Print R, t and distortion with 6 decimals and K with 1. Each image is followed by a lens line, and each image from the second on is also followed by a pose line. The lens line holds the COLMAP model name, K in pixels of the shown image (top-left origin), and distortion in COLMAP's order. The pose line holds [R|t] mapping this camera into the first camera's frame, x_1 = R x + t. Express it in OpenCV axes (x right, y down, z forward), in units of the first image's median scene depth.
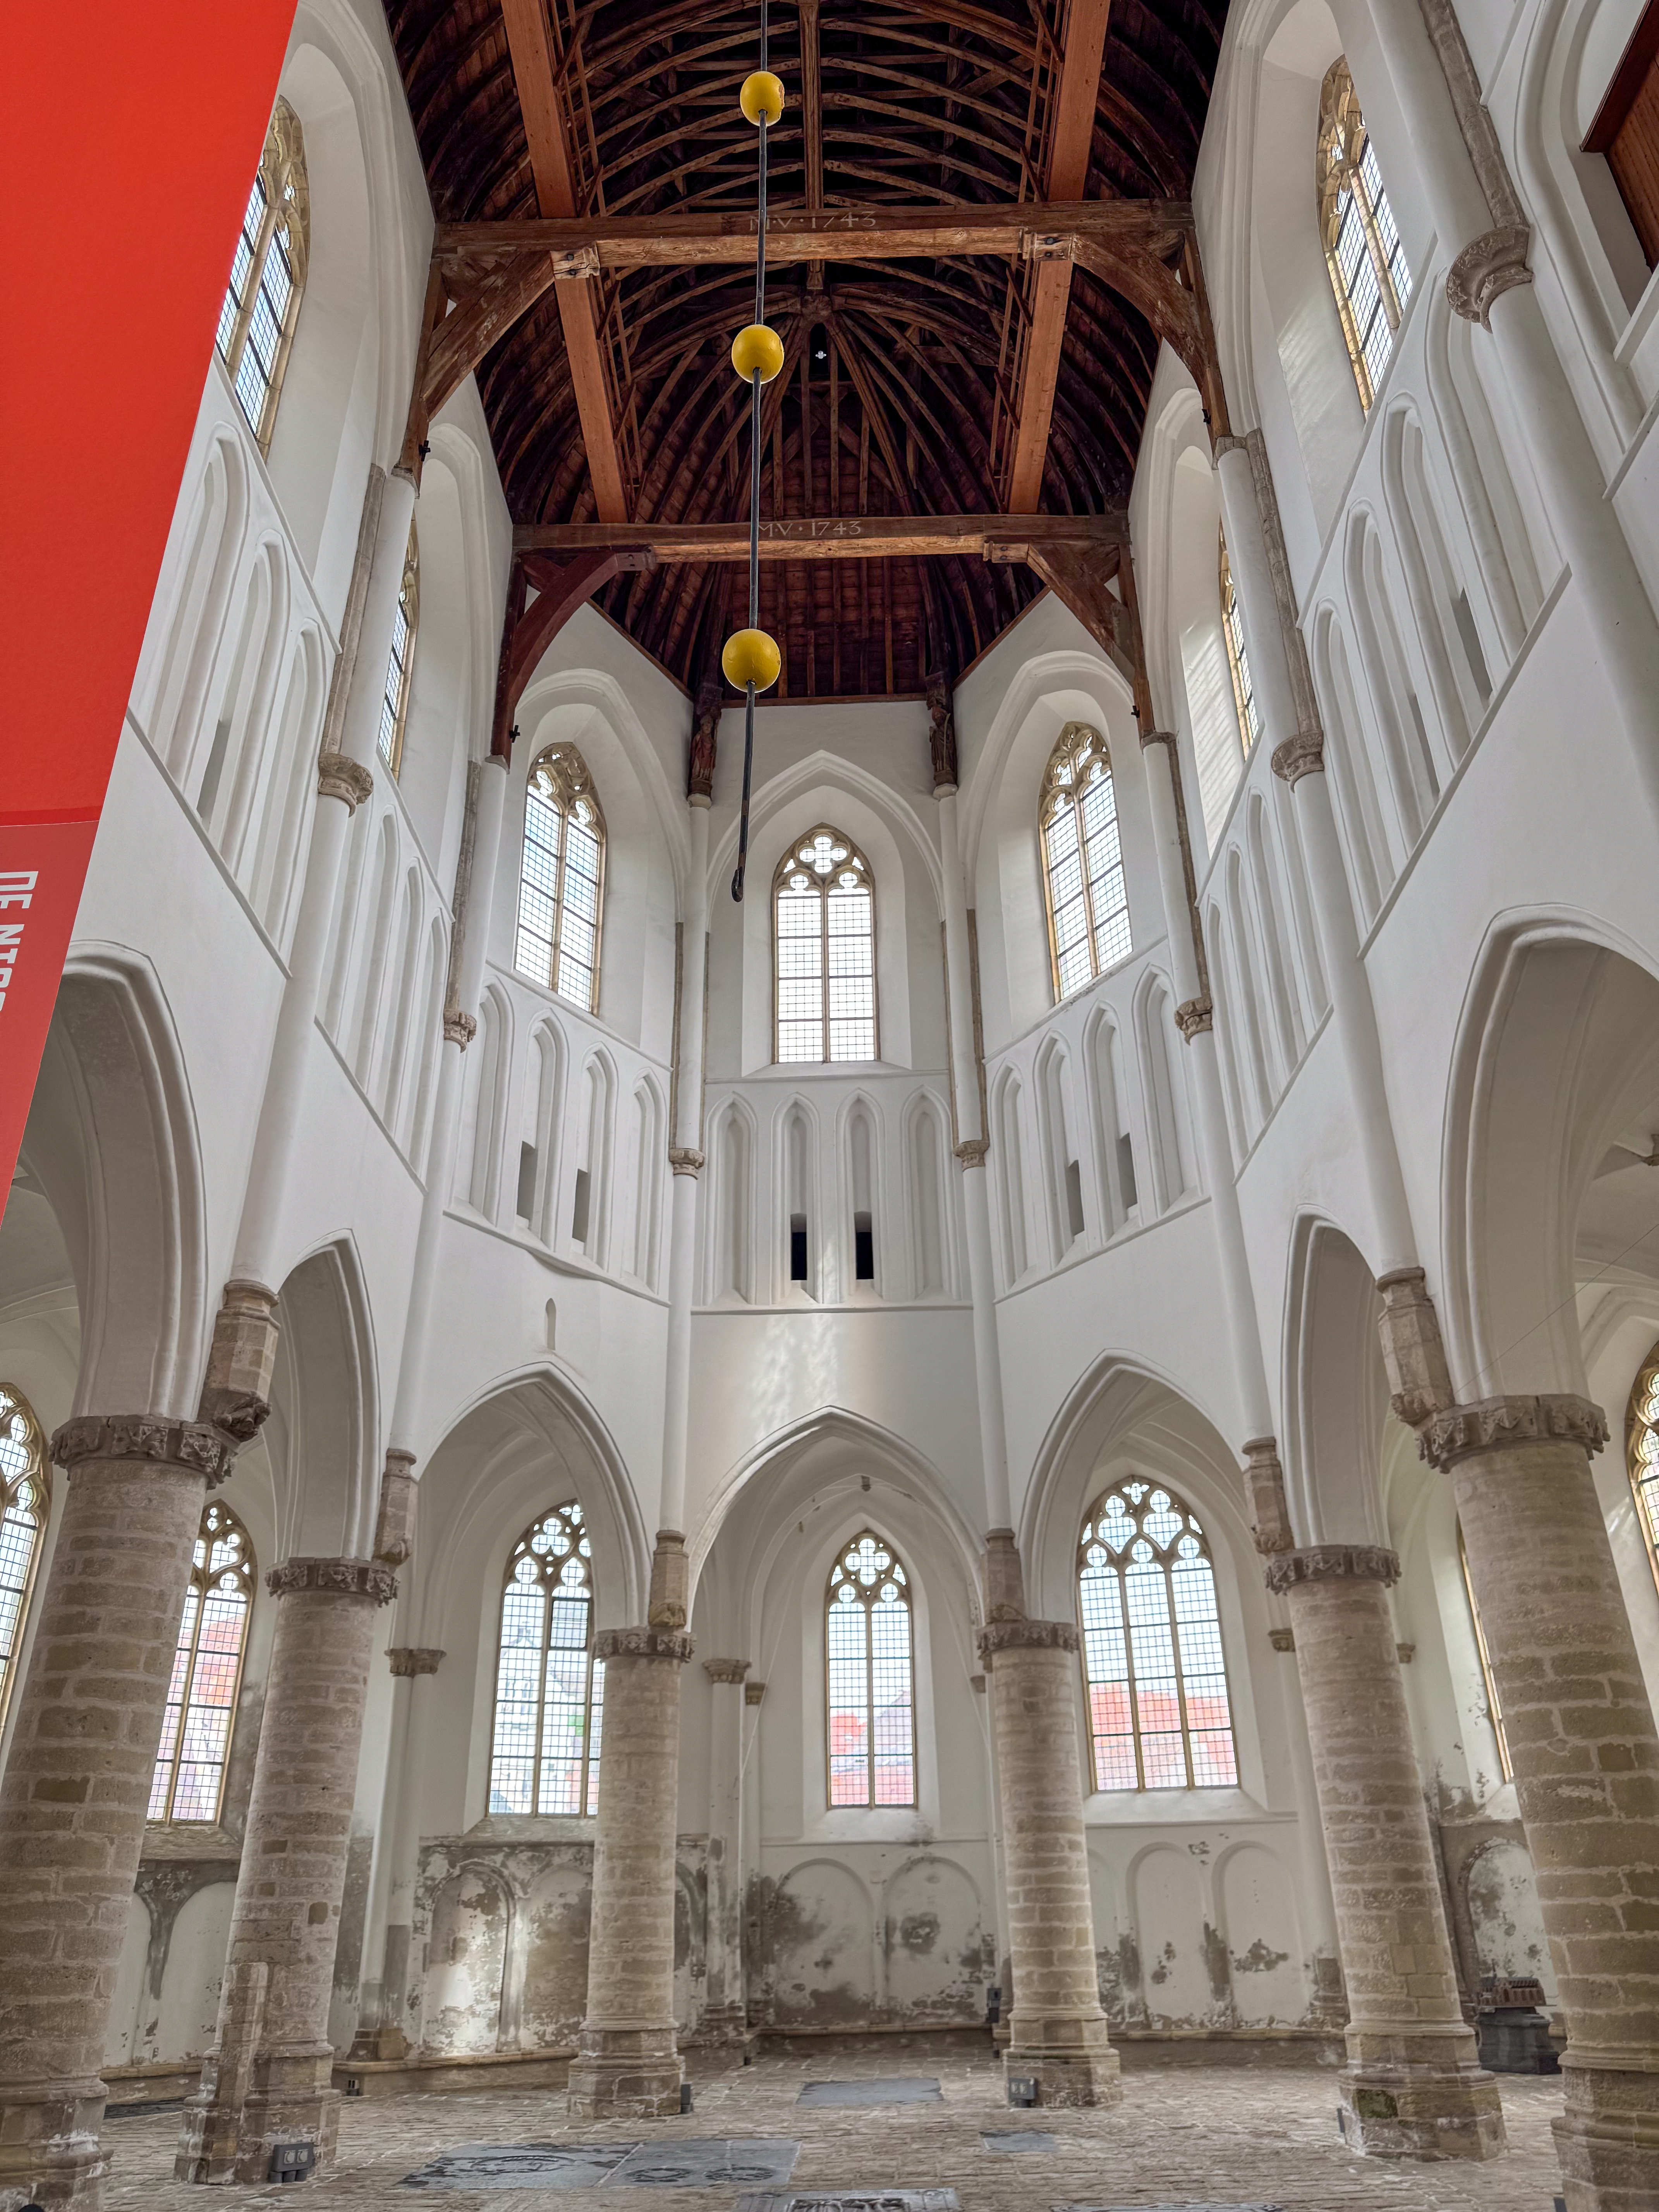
lens RADIAL K [[1548.1, 0, 822.2], [0, 1548.1, 1113.2], [0, 0, 1]] dist [0.038594, -0.046485]
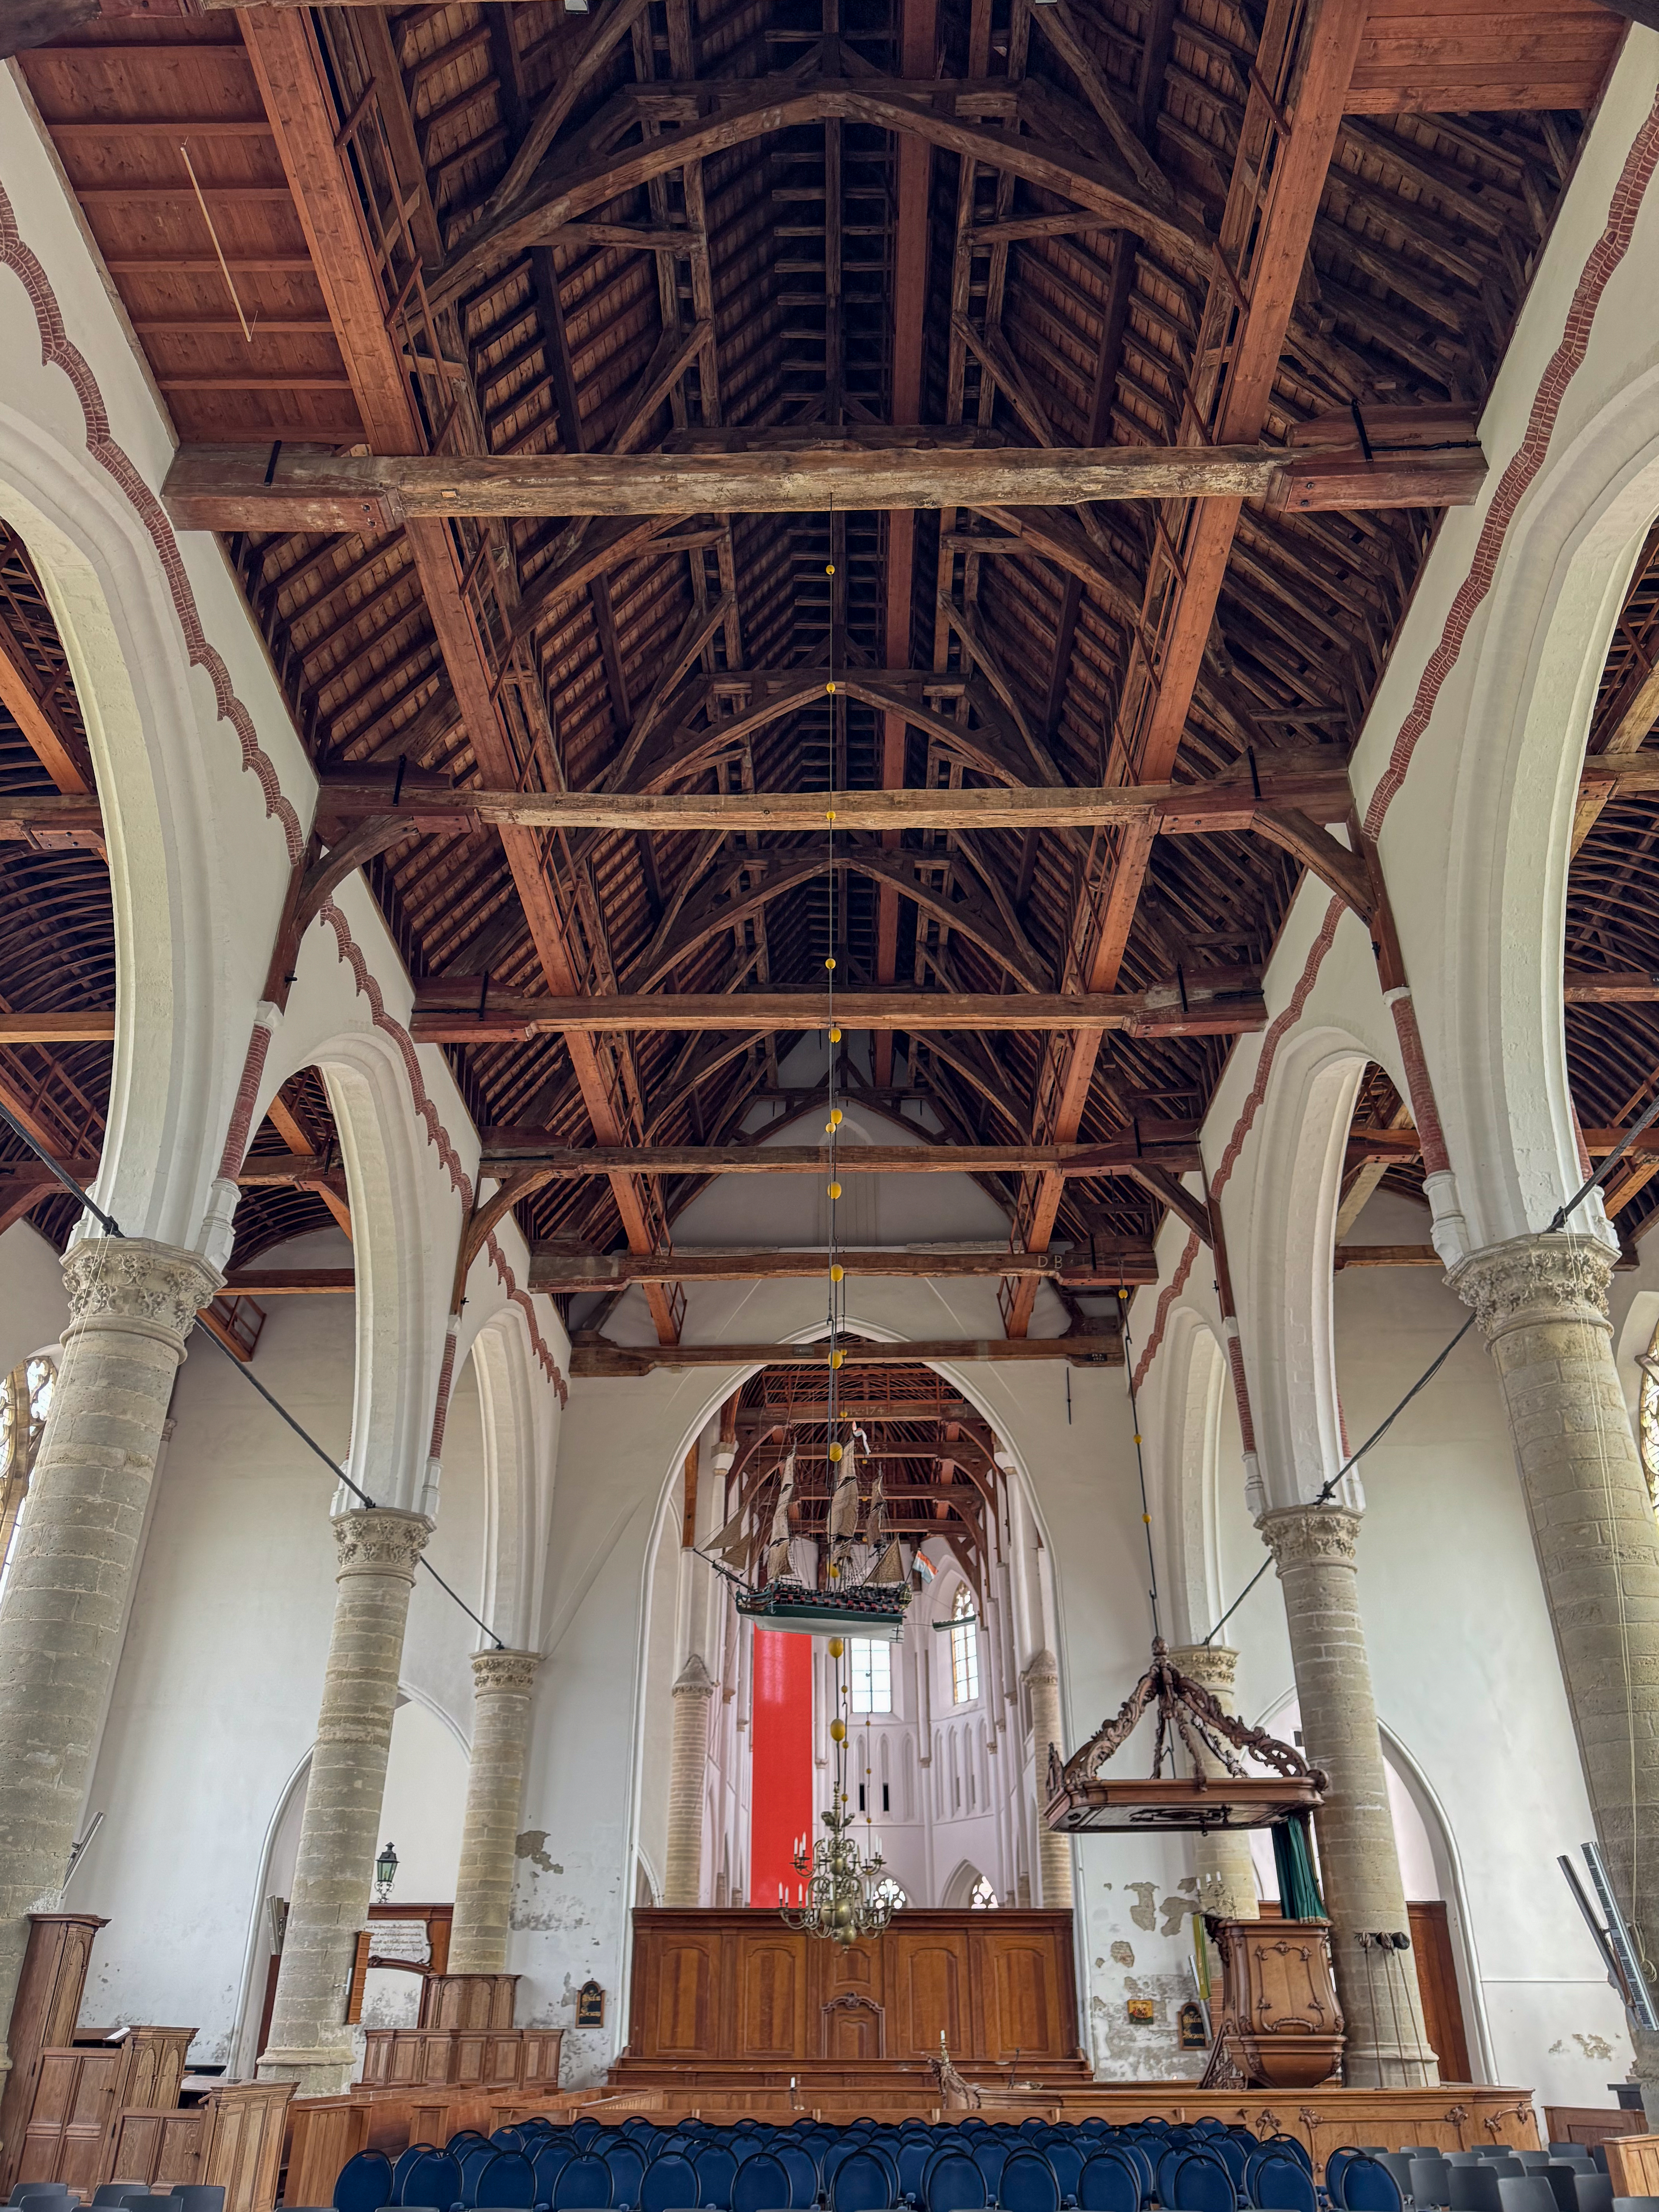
lens RADIAL K [[1548.1, 0, 822.2], [0, 1548.1, 1113.2], [0, 0, 1]] dist [0.038594, -0.046485]
pose [[0.999939, 0.010893, 0.001588, -0.119270], [-0.010795, 0.998590, -0.051970, -1.124059], [-0.002151, 0.051950, 0.998647, -2.111365]]
